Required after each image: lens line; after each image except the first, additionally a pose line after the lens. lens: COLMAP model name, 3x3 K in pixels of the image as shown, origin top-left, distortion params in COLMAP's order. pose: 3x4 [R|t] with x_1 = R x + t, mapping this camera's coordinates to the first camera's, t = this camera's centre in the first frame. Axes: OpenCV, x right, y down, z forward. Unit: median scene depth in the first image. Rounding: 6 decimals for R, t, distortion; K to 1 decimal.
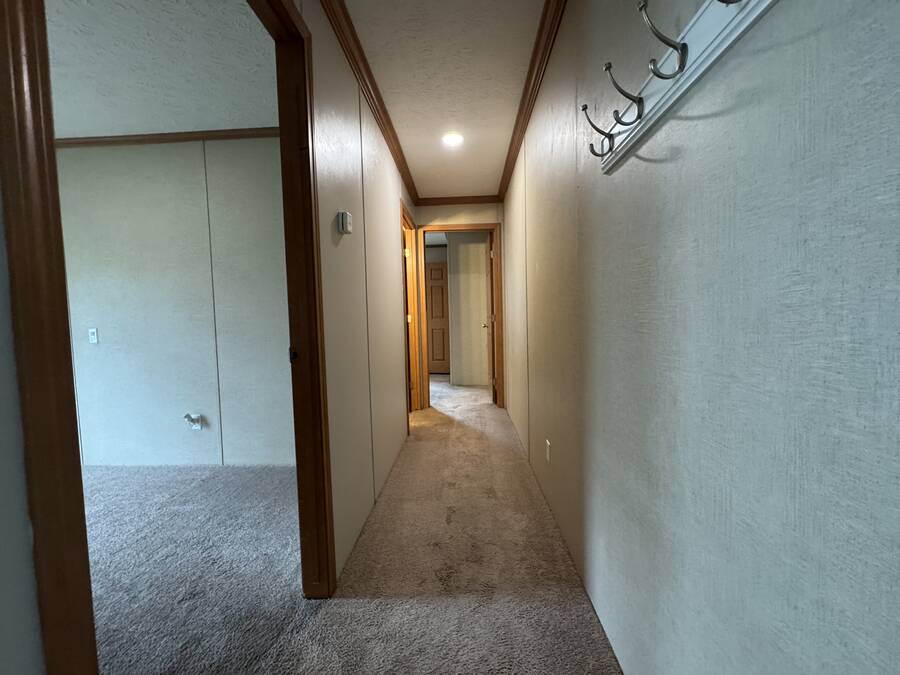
lens RADIAL K [[361.3, 0, 450.0], [0, 361.3, 337.5], [0, 0, 1]] dist [-0.003146, -0.000428]
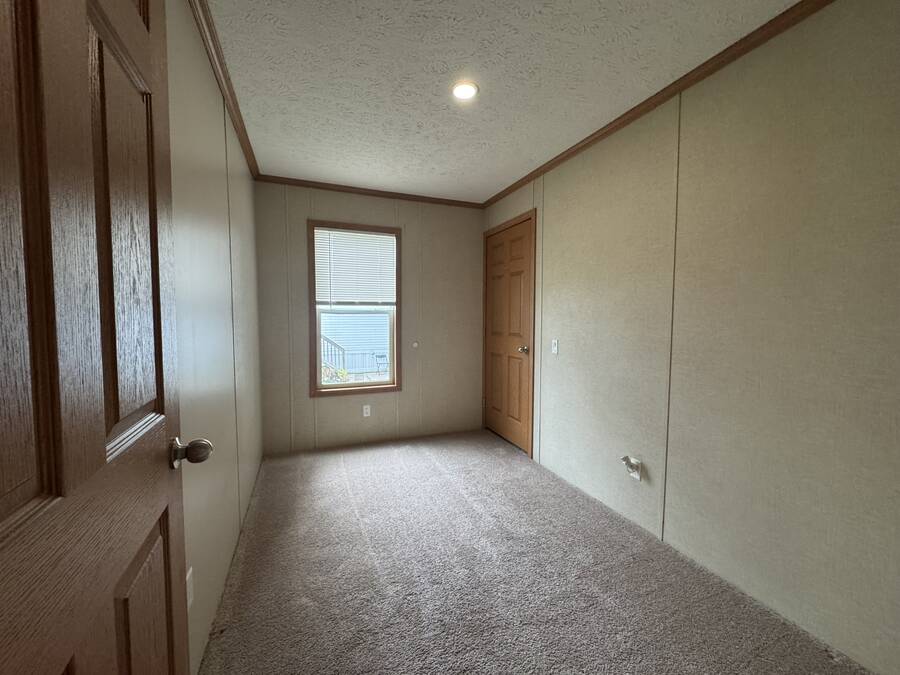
lens RADIAL K [[361.3, 0, 450.0], [0, 361.3, 337.5], [0, 0, 1]] dist [-0.003146, -0.000428]
pose [[0.421815, 0.075674, -0.903519, -0.186335], [-0.068446, 0.996325, 0.051493, -0.064858], [0.904095, 0.040122, 0.425444, 0.290626]]
